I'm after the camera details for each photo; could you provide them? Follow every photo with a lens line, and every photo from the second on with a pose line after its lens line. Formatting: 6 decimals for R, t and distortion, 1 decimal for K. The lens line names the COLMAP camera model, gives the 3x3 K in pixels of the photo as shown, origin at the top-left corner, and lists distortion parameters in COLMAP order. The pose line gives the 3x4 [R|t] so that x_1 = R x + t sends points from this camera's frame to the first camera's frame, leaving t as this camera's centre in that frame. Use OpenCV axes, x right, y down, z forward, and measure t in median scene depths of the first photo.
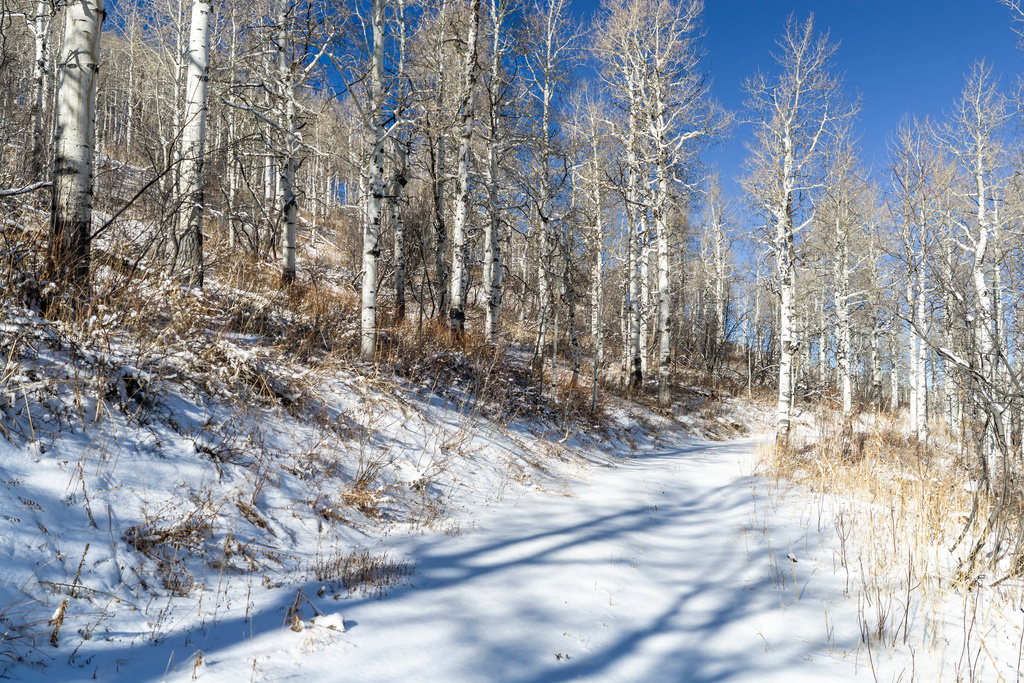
lens RADIAL K [[843.4, 0, 510.7], [0, 843.4, 343.8], [0, 0, 1]] dist [0.021935, -0.038907]
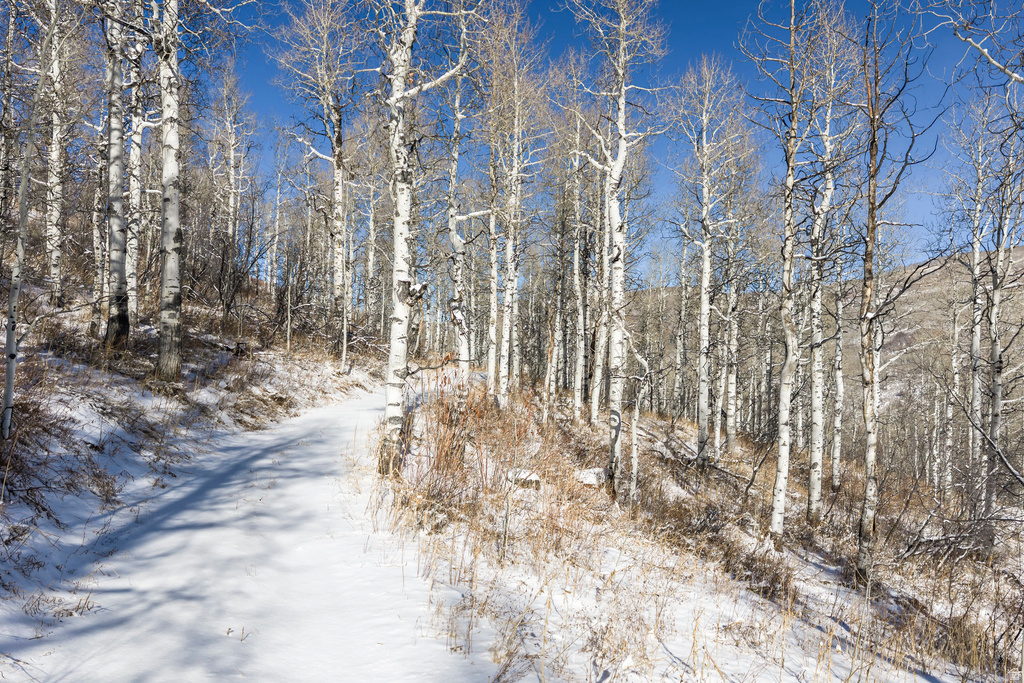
lens RADIAL K [[843.4, 0, 509.8], [0, 843.4, 349.4], [0, 0, 1]] dist [0.021935, -0.038907]
pose [[0.836904, -0.000837, 0.547349, 0.051521], [-0.049180, 0.995839, 0.076721, -0.003310], [-0.545135, -0.091127, 0.833381, 0.341463]]
